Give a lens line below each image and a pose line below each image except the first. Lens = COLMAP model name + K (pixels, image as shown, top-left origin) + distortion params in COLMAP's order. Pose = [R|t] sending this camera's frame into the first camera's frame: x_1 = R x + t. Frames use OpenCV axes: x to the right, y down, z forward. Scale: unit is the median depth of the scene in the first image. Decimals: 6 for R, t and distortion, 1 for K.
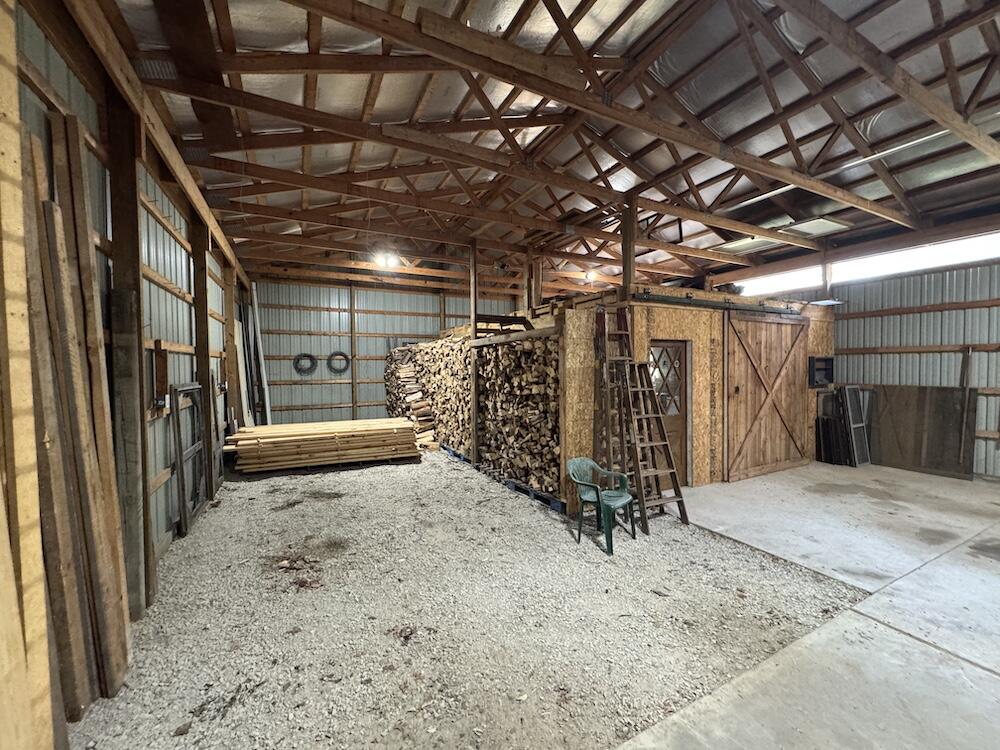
lens RADIAL K [[401.6, 0, 500.4], [0, 401.6, 376.7], [0, 0, 1]] dist [-0.001080, 0.000162]
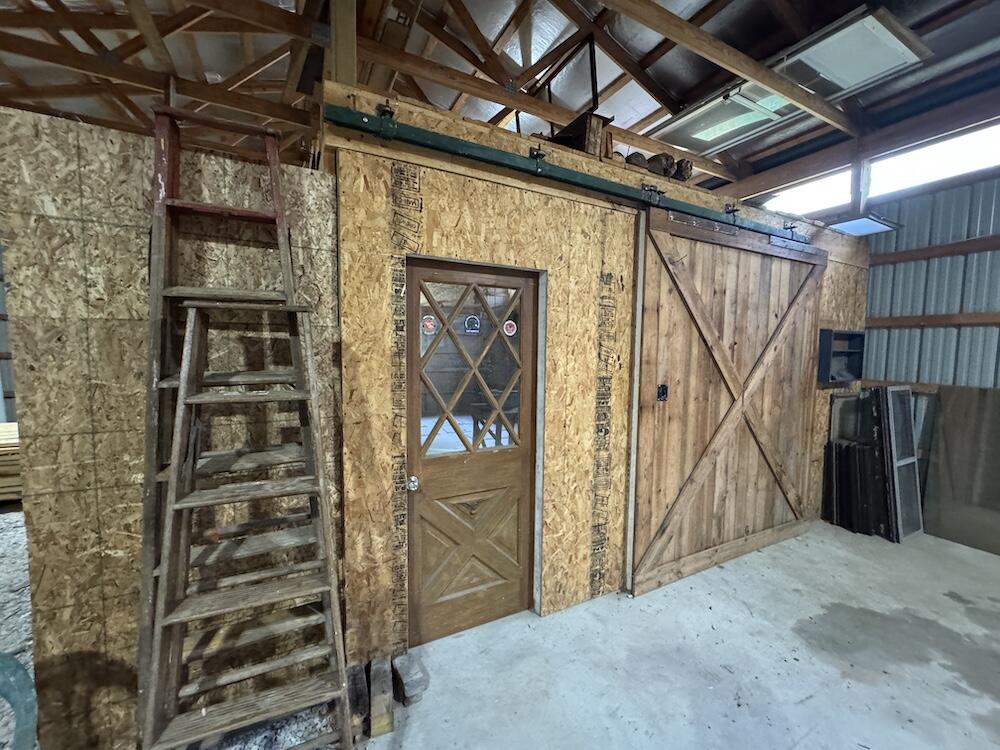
lens RADIAL K [[401.6, 0, 499.9], [0, 401.6, 373.8], [0, 0, 1]] dist [-0.001080, 0.000162]
pose [[0.999621, 0.027128, 0.004738, 0.385008], [-0.027304, 0.998736, 0.042193, -0.001731], [-0.003587, -0.042307, 0.999098, 0.524910]]
